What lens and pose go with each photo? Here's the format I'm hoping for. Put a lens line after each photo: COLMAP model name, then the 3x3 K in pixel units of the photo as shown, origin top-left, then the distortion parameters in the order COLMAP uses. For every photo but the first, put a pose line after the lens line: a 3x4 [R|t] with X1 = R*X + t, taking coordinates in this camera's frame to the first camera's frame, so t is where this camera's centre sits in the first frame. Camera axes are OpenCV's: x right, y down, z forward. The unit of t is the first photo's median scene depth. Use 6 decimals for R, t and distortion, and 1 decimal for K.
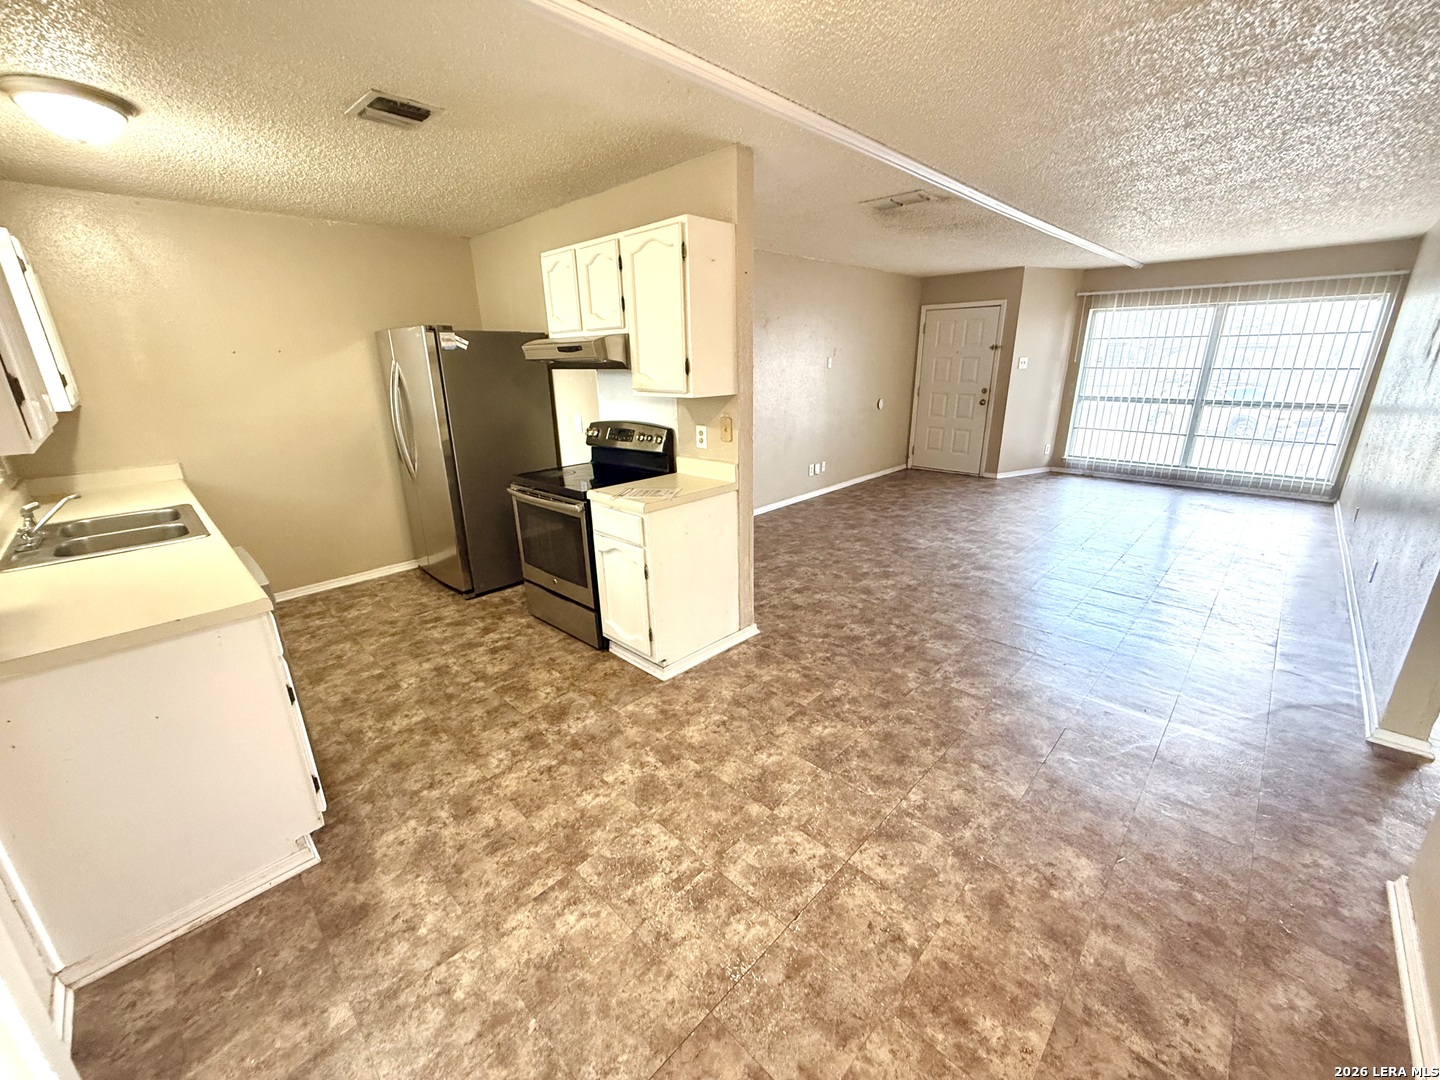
lens RADIAL K [[573.5, 0, 717.6], [0, 573.5, 539.0], [0, 0, 1]] dist [-0.000423, -0.000092]
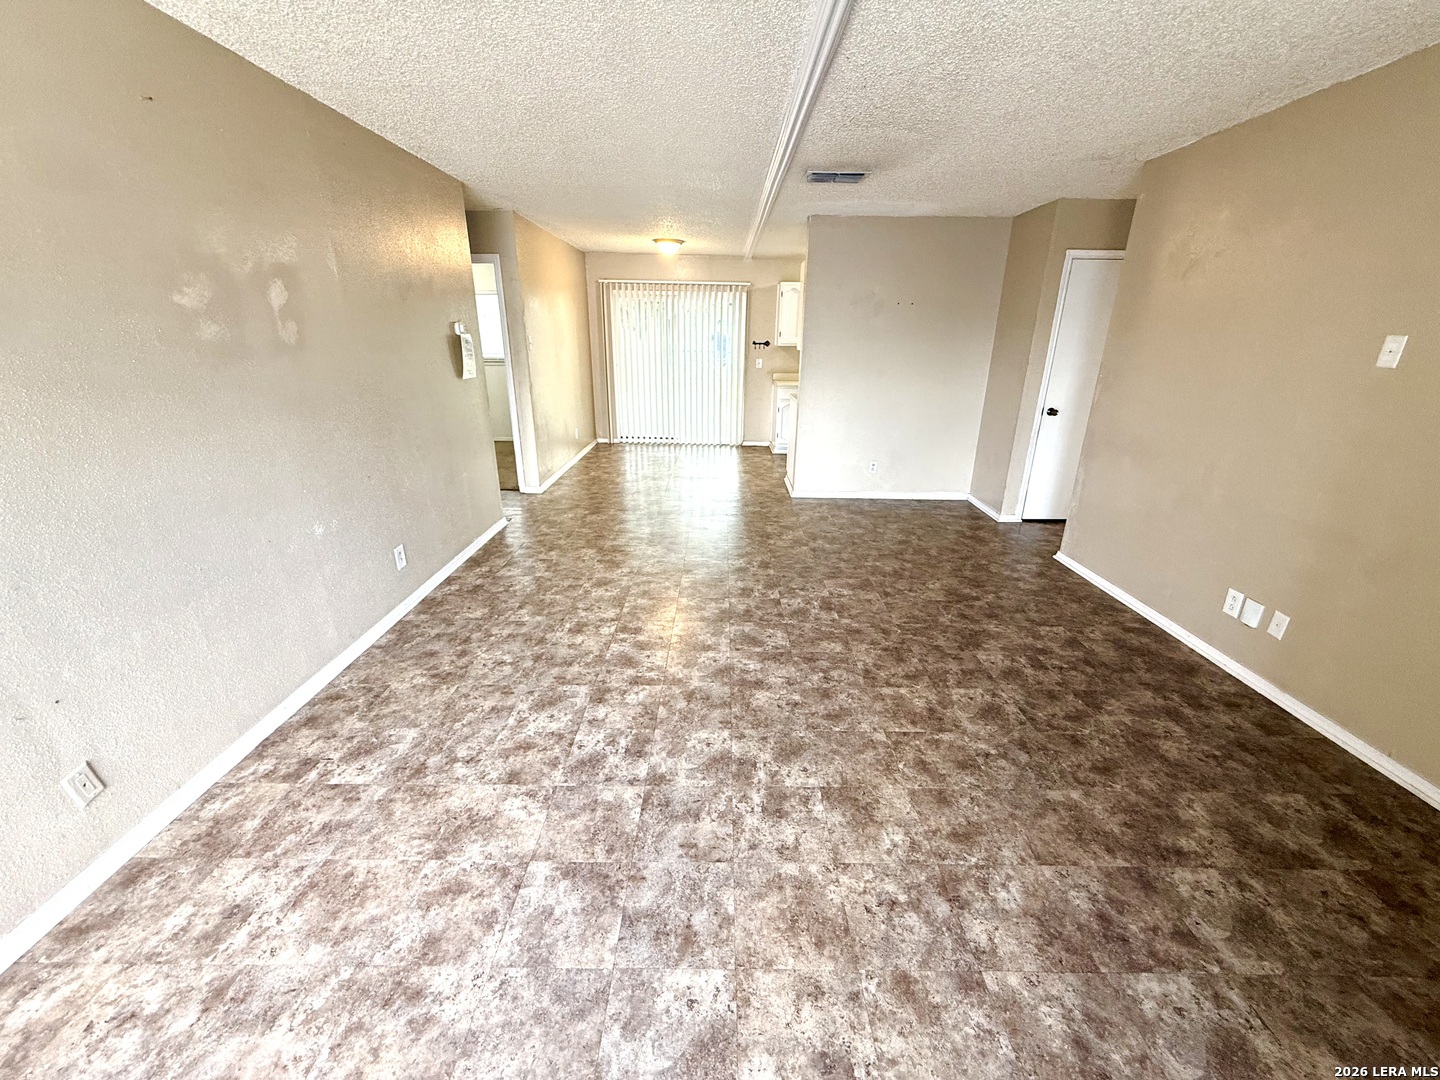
lens RADIAL K [[573.5, 0, 715.5], [0, 573.5, 539.6], [0, 0, 1]] dist [-0.000423, -0.000092]
pose [[-0.721671, 0.246491, -0.646864, 1.388022], [-0.202497, 0.818409, 0.537774, -0.609910], [0.661956, 0.519085, -0.540709, 1.878014]]
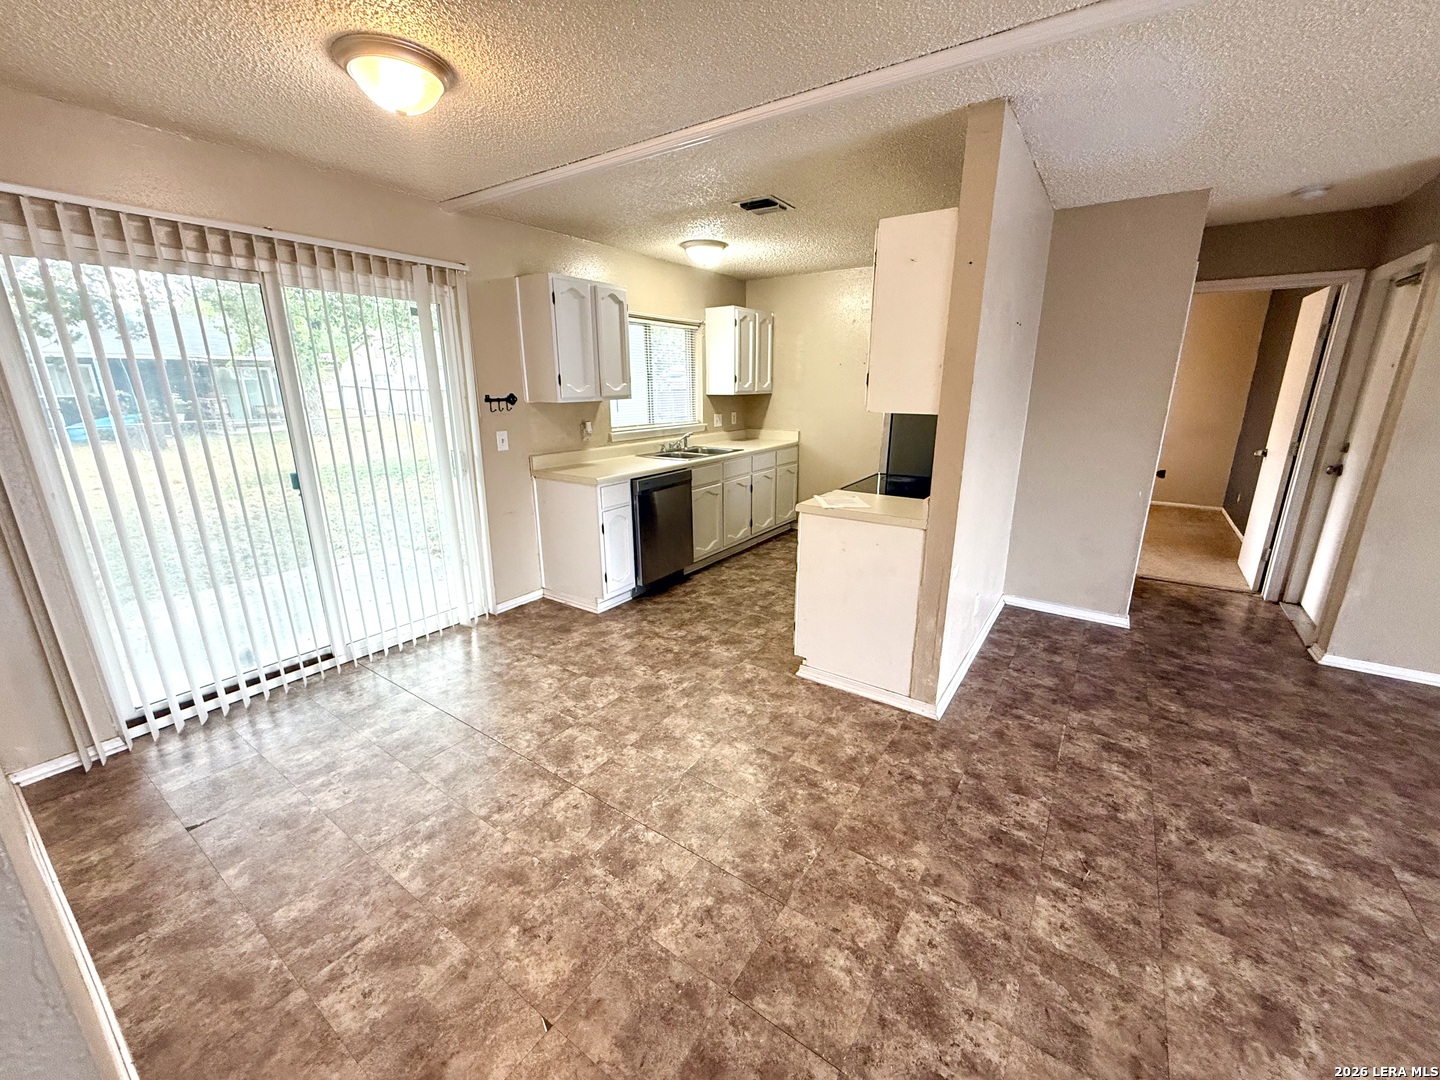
lens RADIAL K [[573.5, 0, 721.1], [0, 573.5, 538.8], [0, 0, 1]] dist [-0.000423, -0.000092]
pose [[0.172870, 0.285029, -0.942801, 0.708522], [-0.296703, 0.927819, 0.226097, -0.160394], [0.939193, 0.240647, 0.244961, 0.483265]]
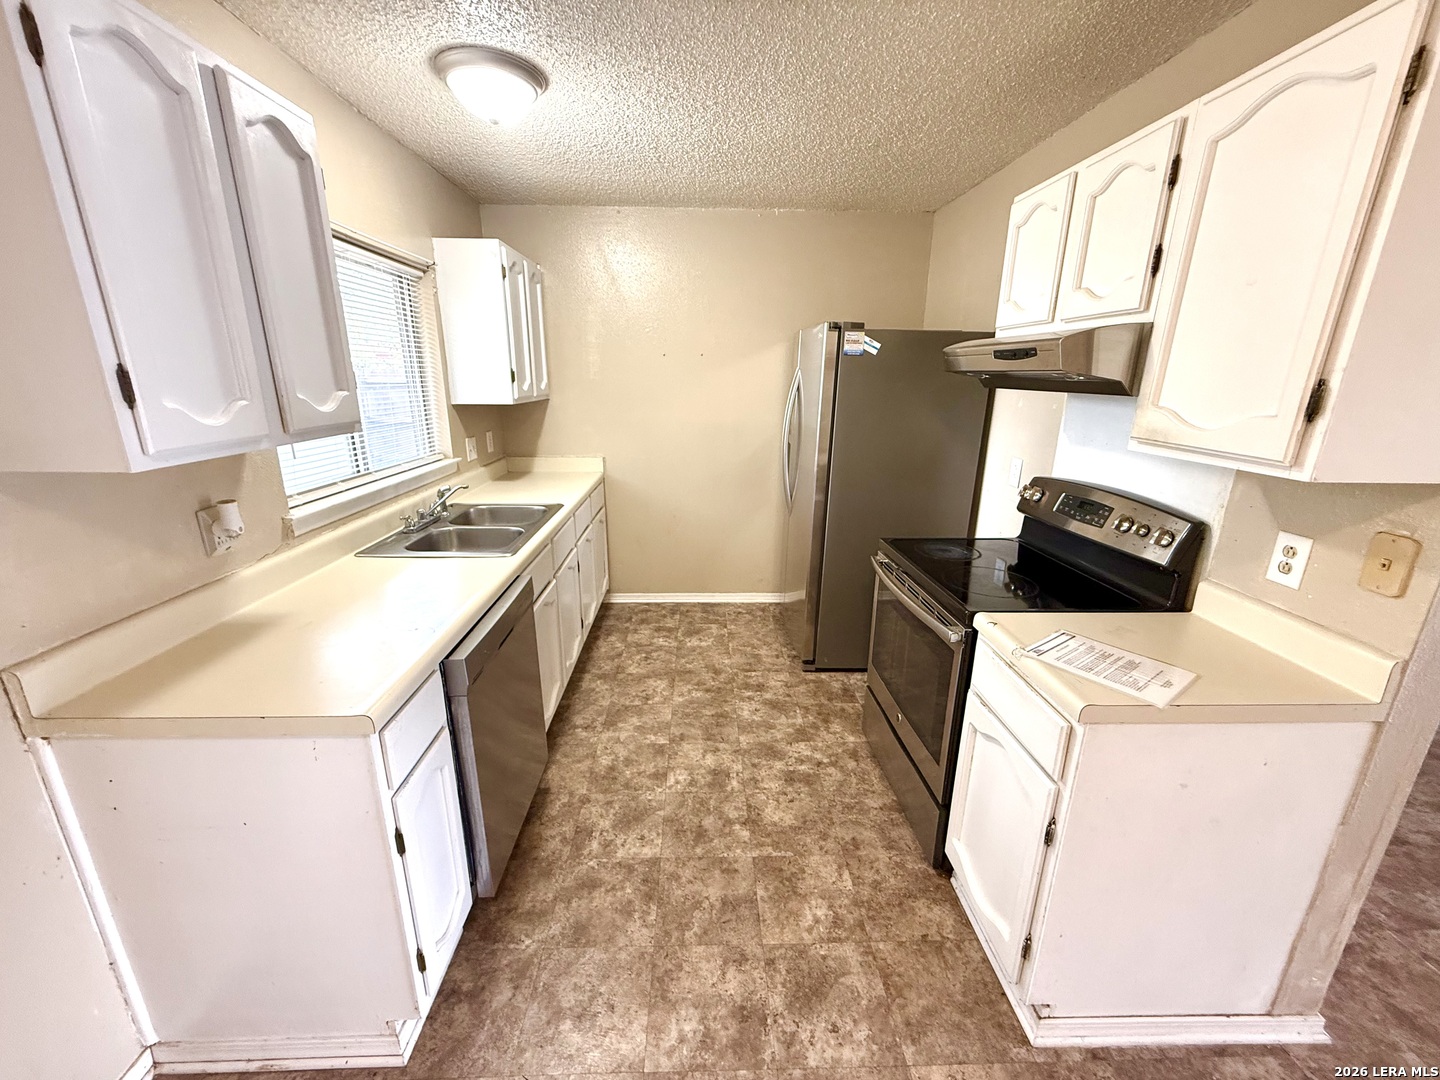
lens RADIAL K [[573.5, 0, 717.1], [0, 573.5, 538.9], [0, 0, 1]] dist [-0.000423, -0.000092]
pose [[0.719726, 0.222754, -0.657552, -0.055043], [-0.233899, 0.969559, 0.072435, -0.118273], [0.653671, 0.101667, 0.749919, 0.374238]]
